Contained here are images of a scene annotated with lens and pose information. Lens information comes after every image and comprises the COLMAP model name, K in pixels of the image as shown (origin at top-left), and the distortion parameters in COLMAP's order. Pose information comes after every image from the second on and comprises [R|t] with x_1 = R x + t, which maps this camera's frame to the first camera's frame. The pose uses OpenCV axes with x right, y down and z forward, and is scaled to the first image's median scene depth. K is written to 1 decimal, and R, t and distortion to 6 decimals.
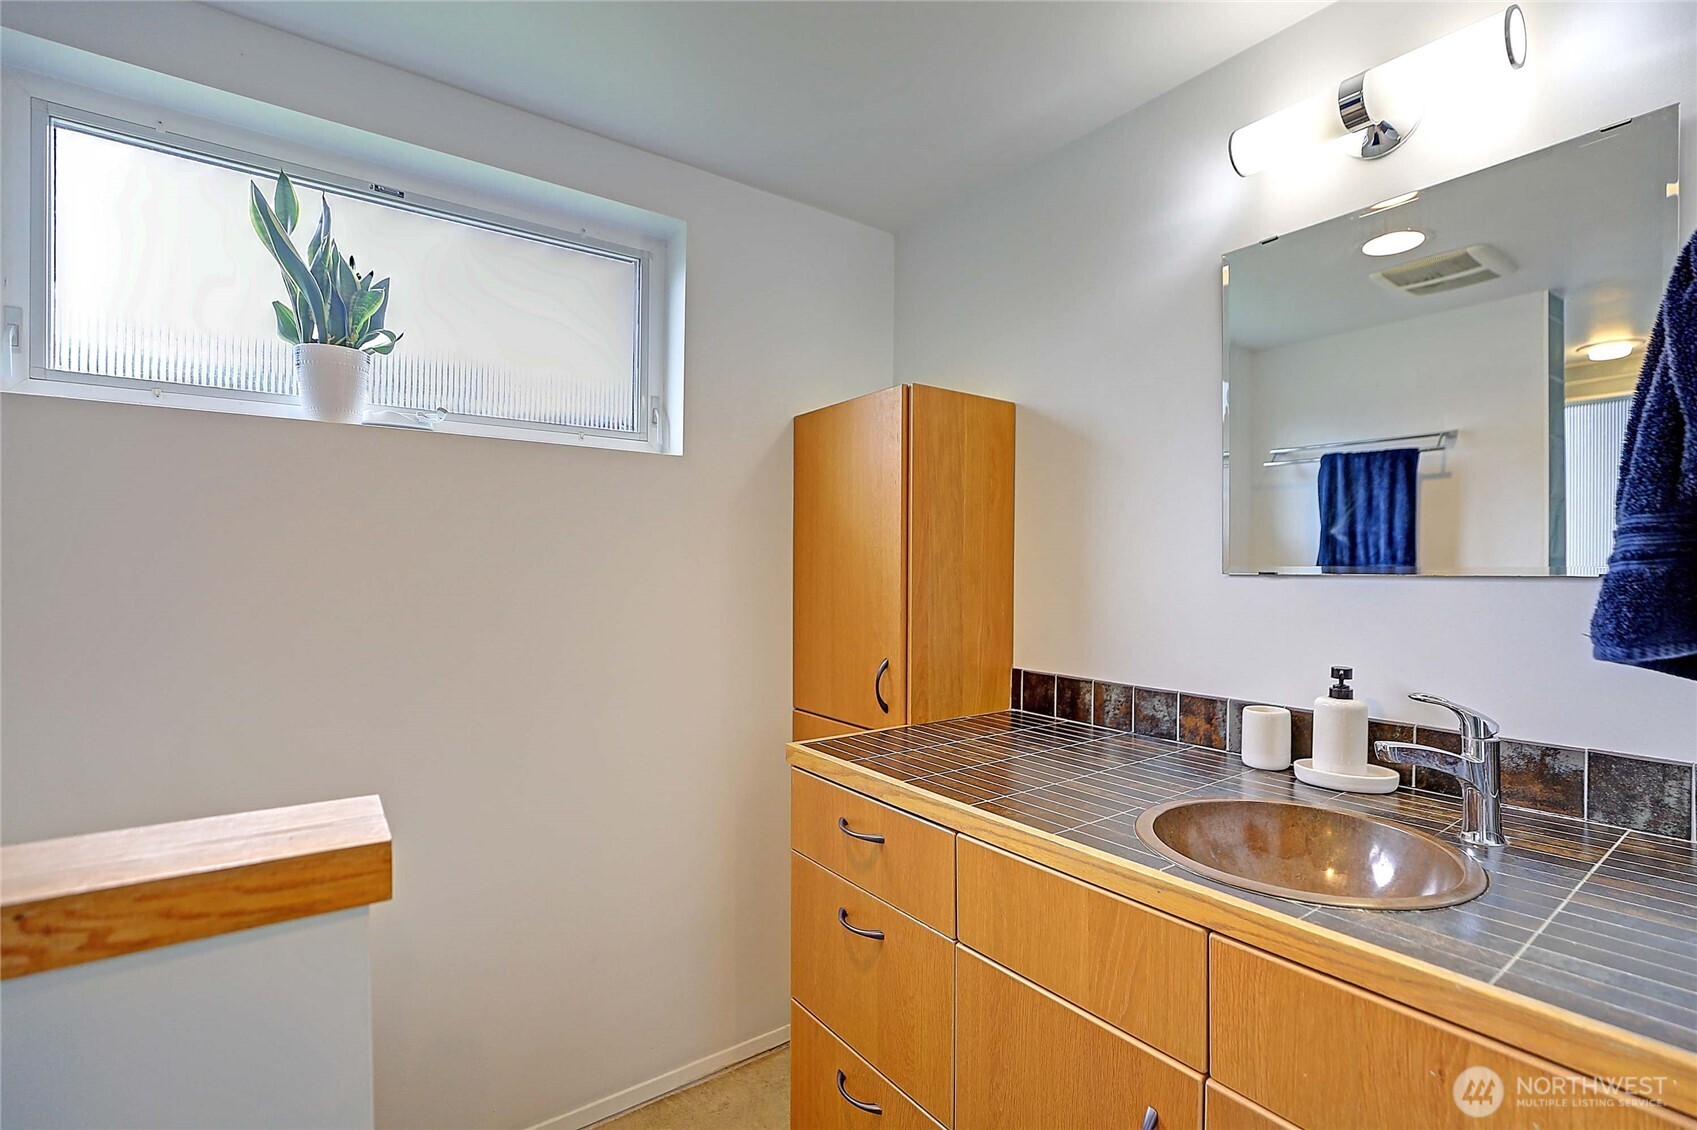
lens RADIAL K [[780.0, 0, 858.9], [0, 780.0, 570.1], [0, 0, 1]] dist [-0.026770, 0.006274]
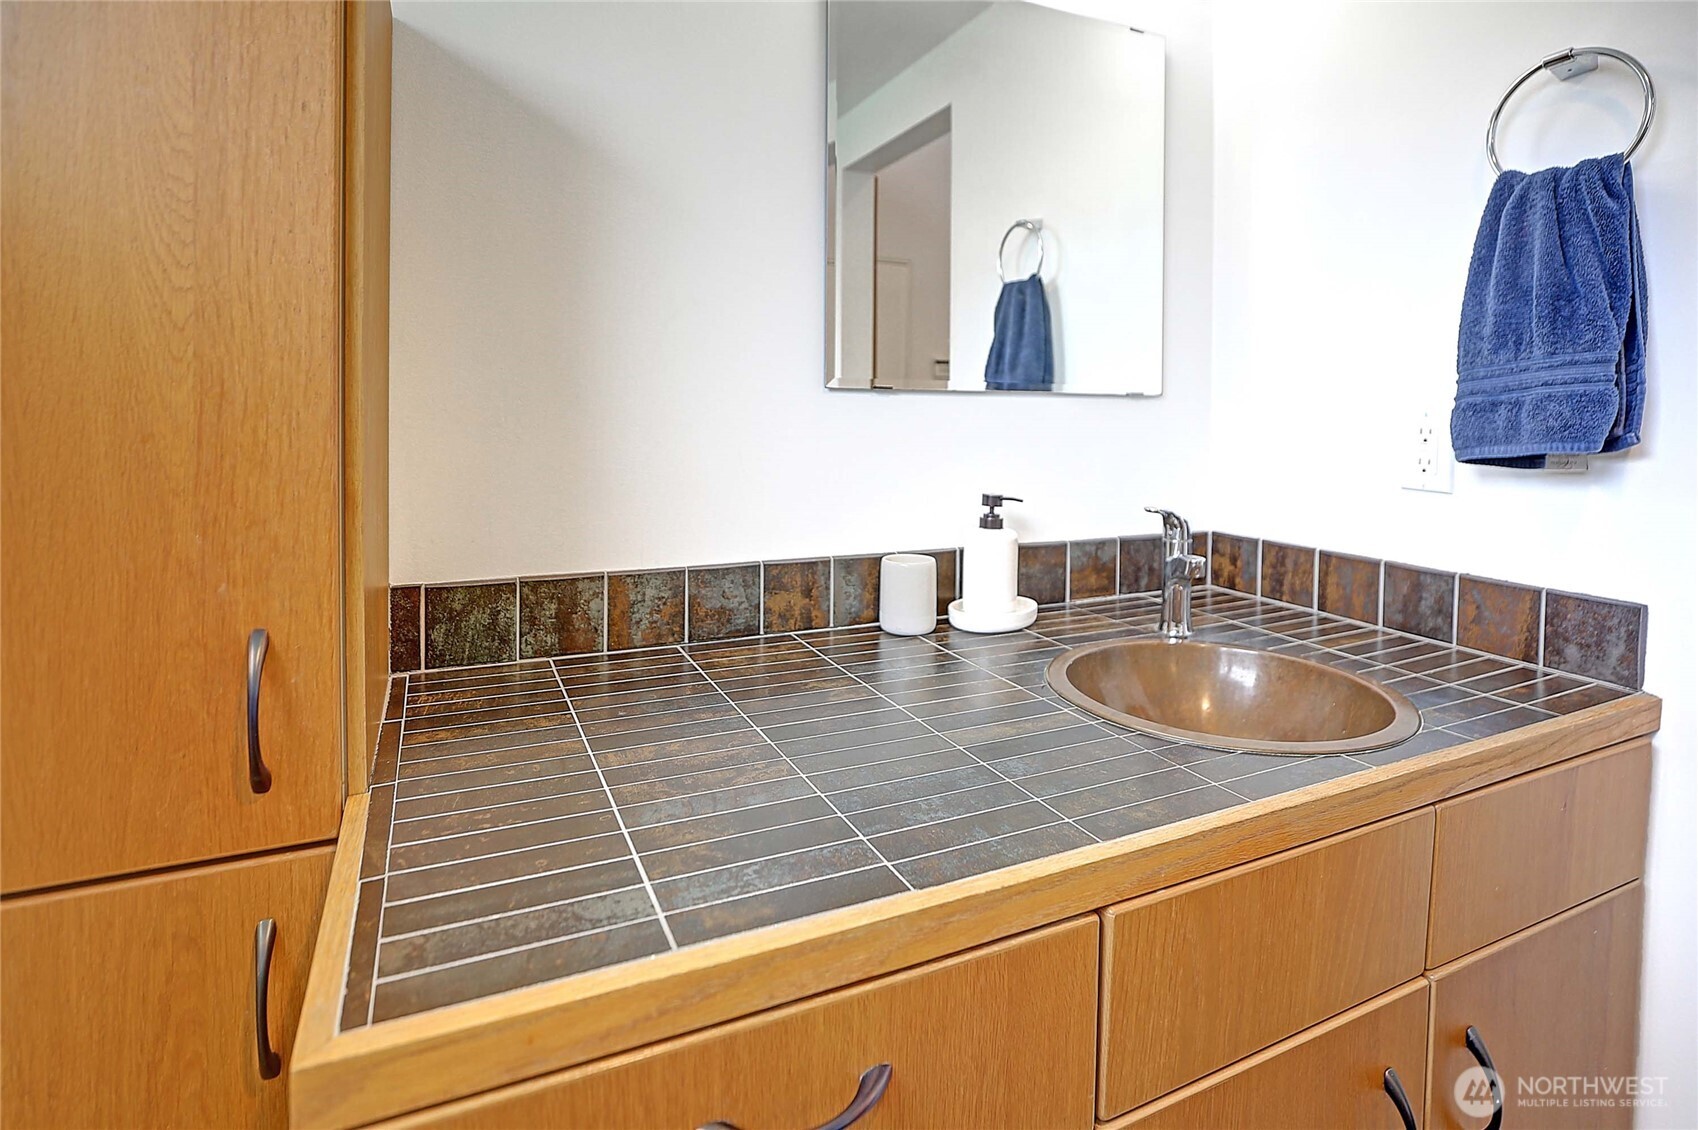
lens RADIAL K [[871.0, 0, 856.4], [0, 871.0, 422.6], [0, 0, 1]] dist [0.003110, -0.000099]
pose [[0.188046, -0.018456, 0.981987, -0.331094], [-0.005511, 0.999788, 0.019846, 0.020062], [-0.982145, -0.009144, 0.187904, 0.807240]]
